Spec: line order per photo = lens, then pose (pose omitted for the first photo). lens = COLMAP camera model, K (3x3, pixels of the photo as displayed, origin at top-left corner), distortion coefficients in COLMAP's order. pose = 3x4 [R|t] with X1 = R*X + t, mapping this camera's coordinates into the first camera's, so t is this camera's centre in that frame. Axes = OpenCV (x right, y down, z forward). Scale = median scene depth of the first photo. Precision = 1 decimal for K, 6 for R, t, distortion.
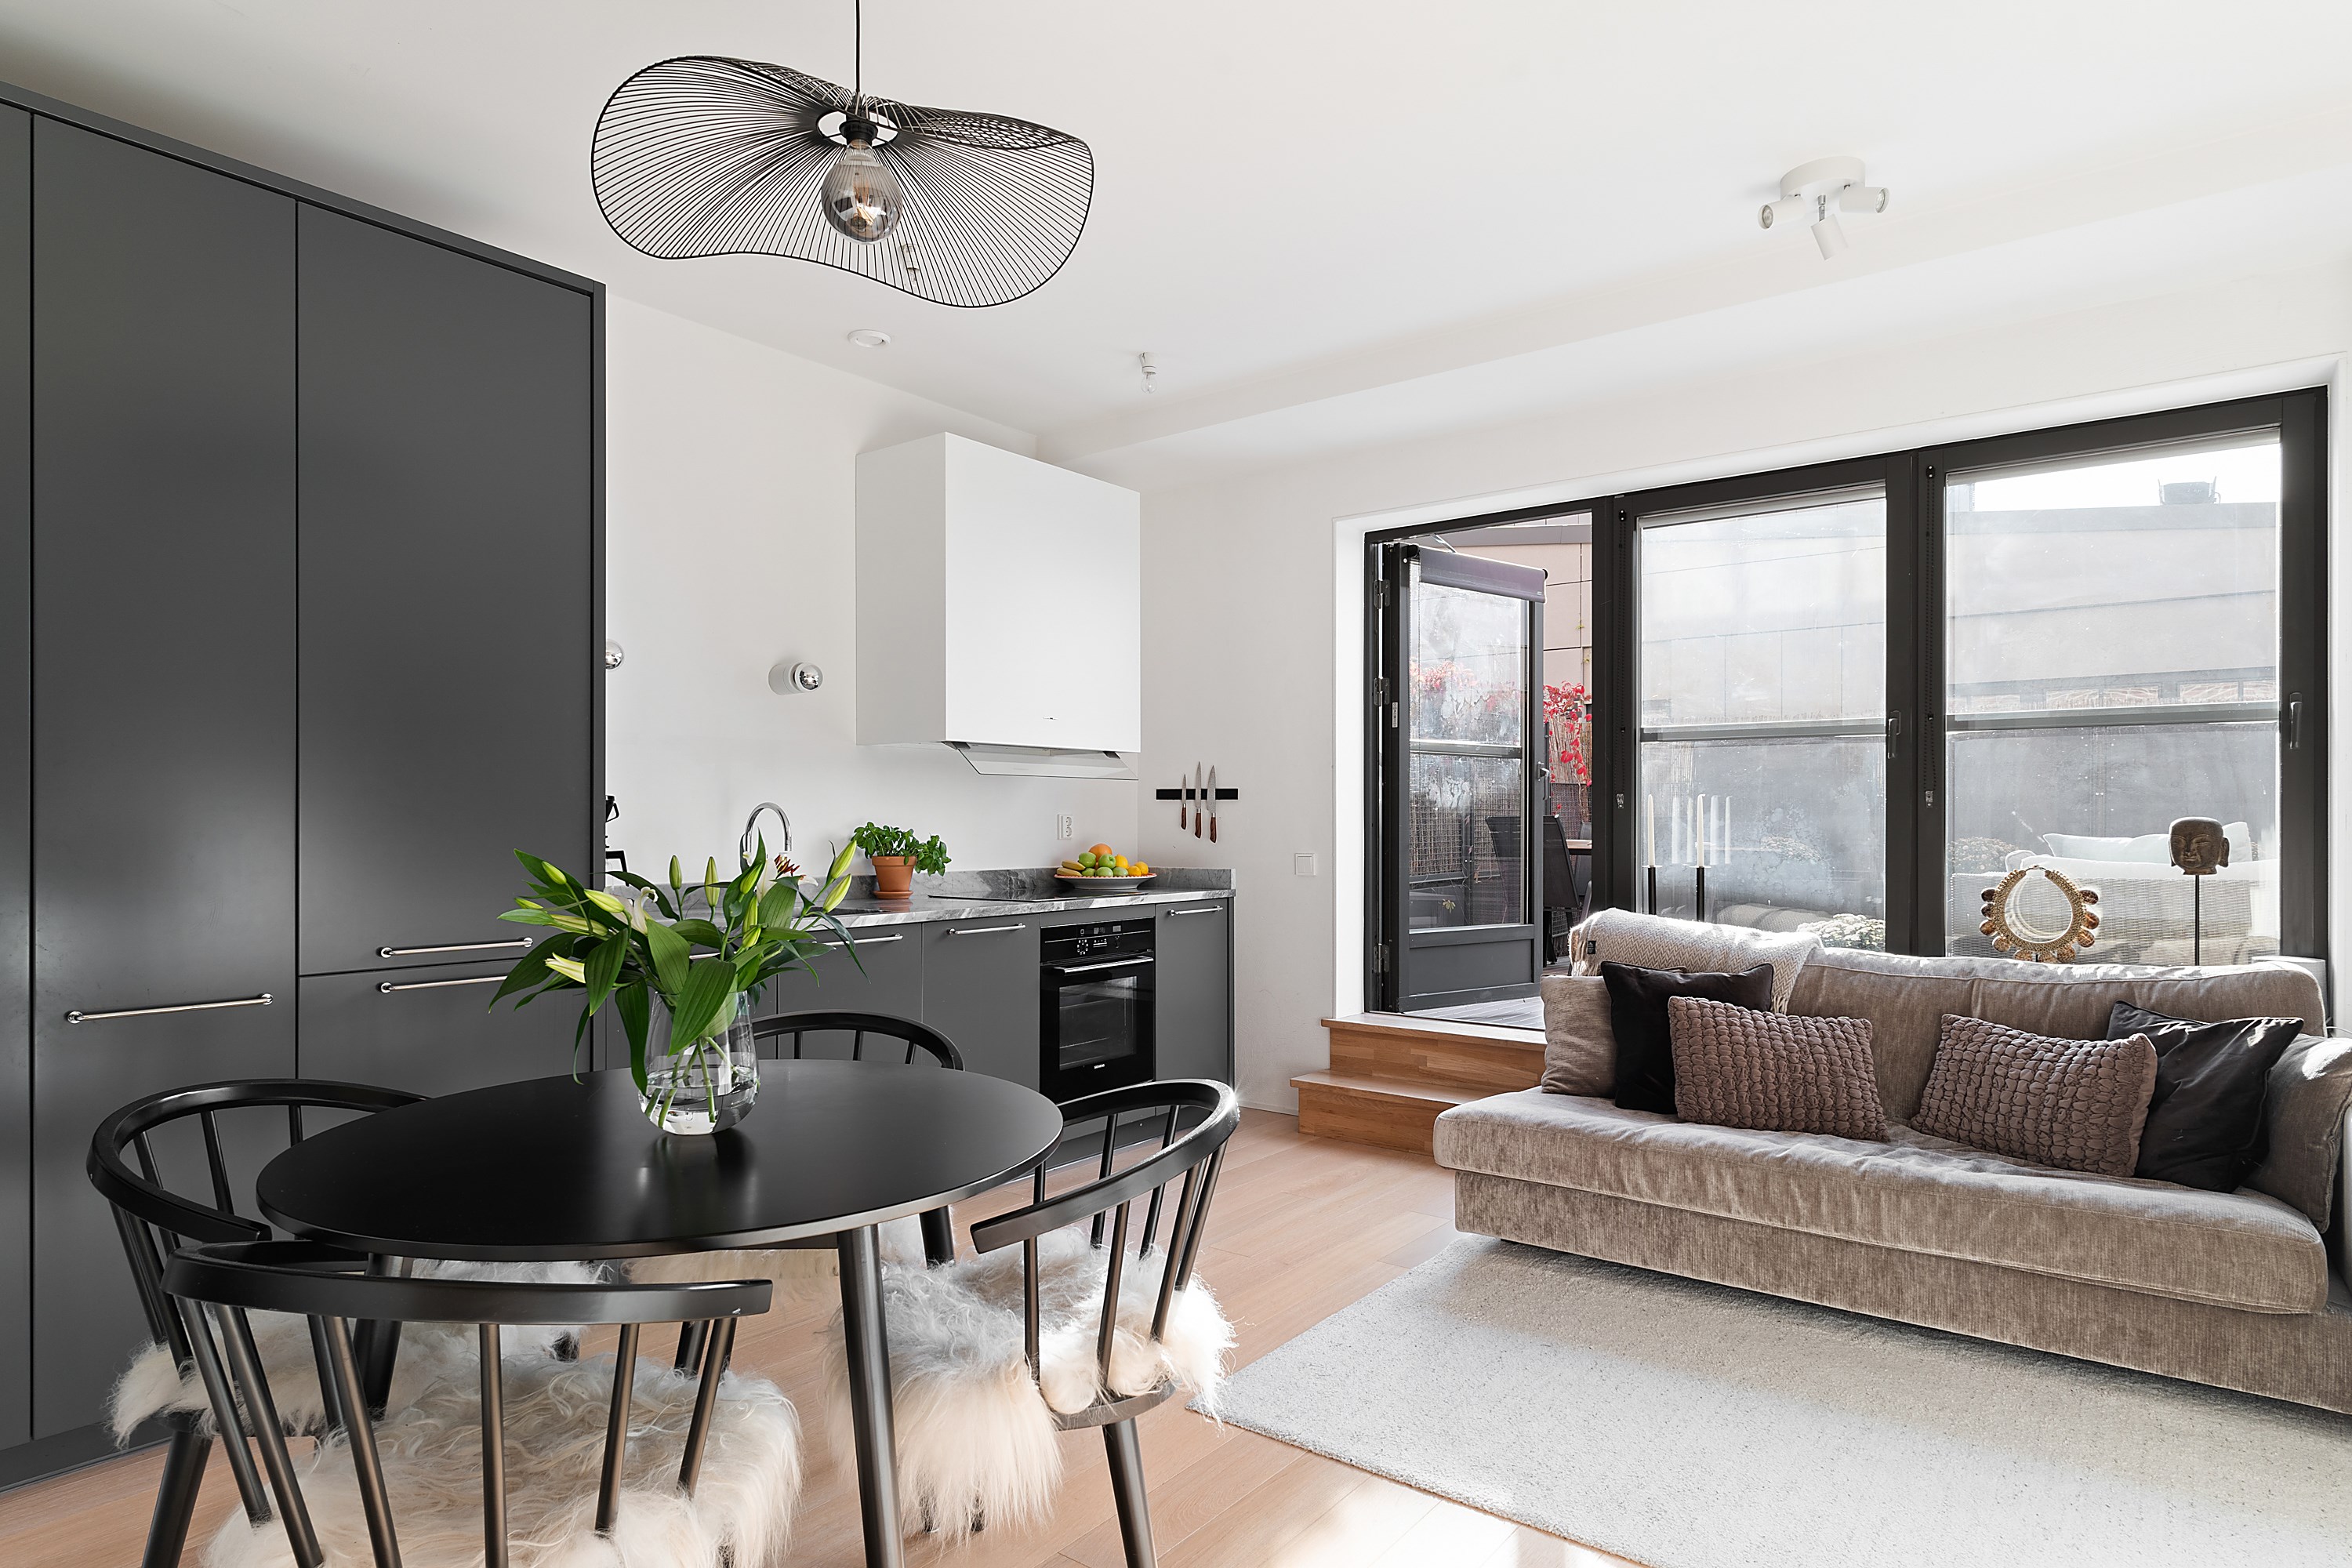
lens RADIAL K [[1323.6, 0, 1176.0], [0, 1323.6, 784.0], [0, 0, 1]] dist [0.007642, 0.003370]
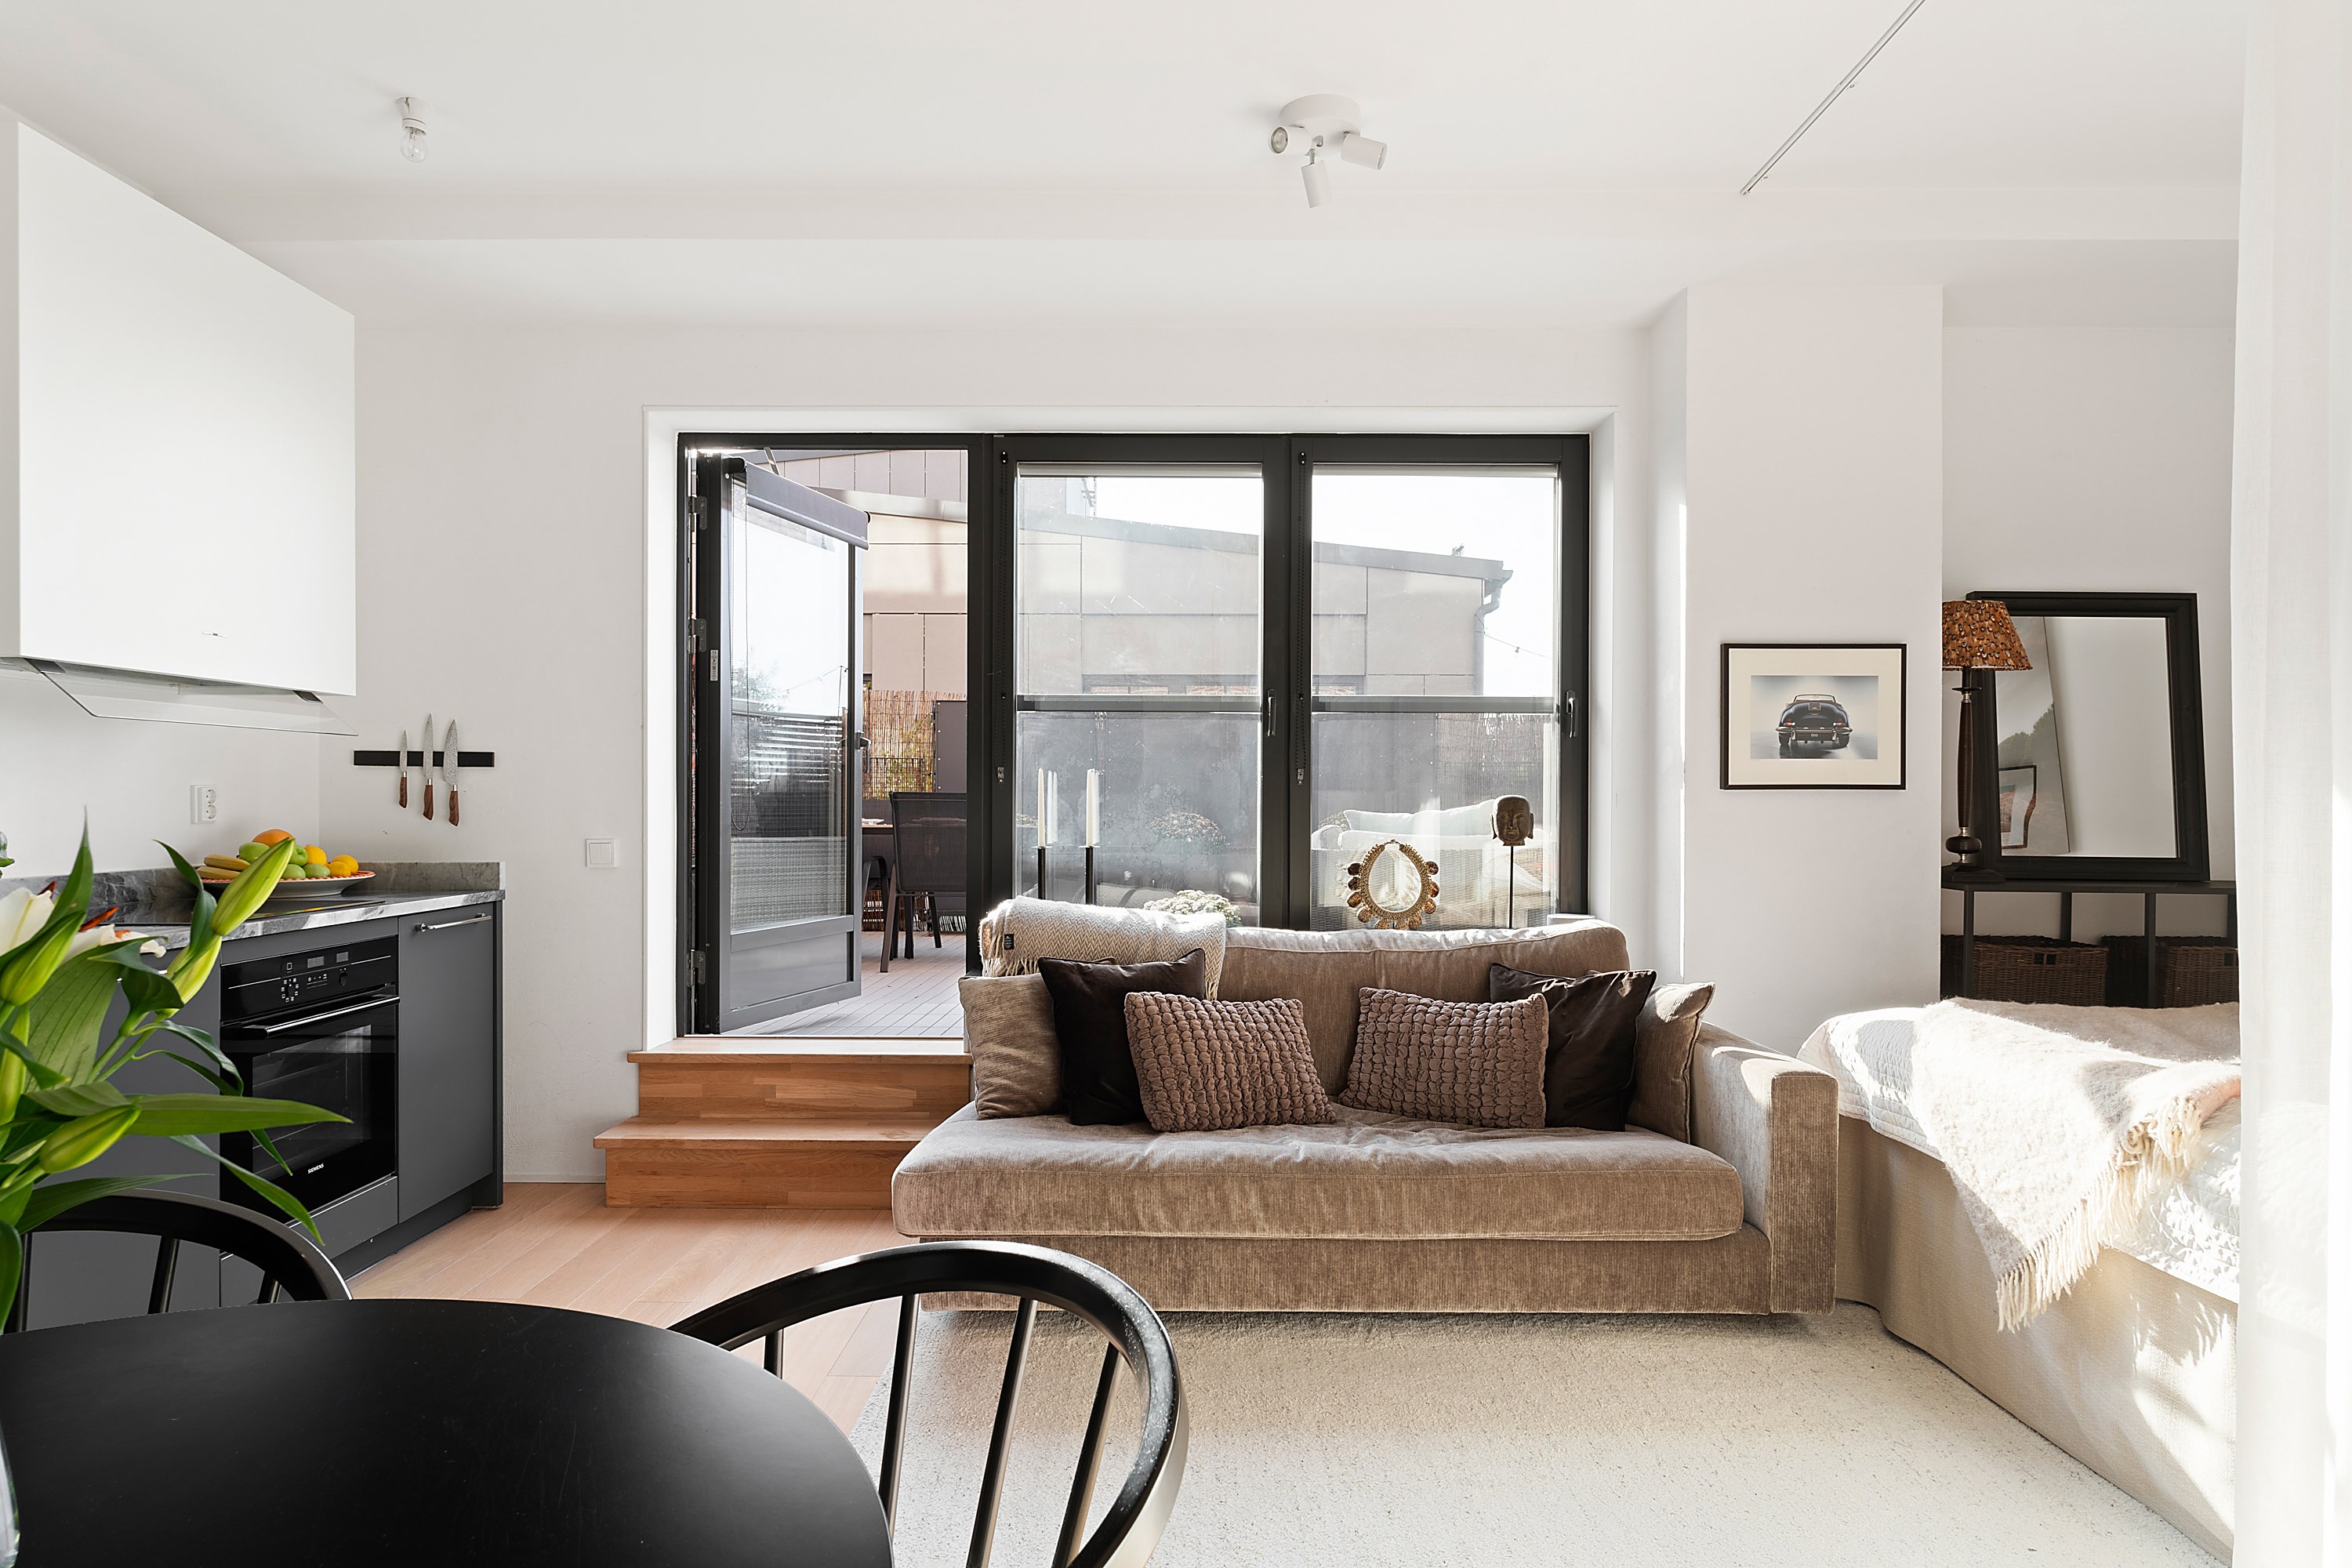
lens RADIAL K [[1323.6, 0, 1176.0], [0, 1323.6, 784.0], [0, 0, 1]] dist [0.007642, 0.003370]
pose [[0.795806, 0.008489, 0.605493, -0.141054], [-0.019468, 0.999744, 0.011571, 0.007465], [-0.605239, -0.020996, 0.795767, 0.261923]]
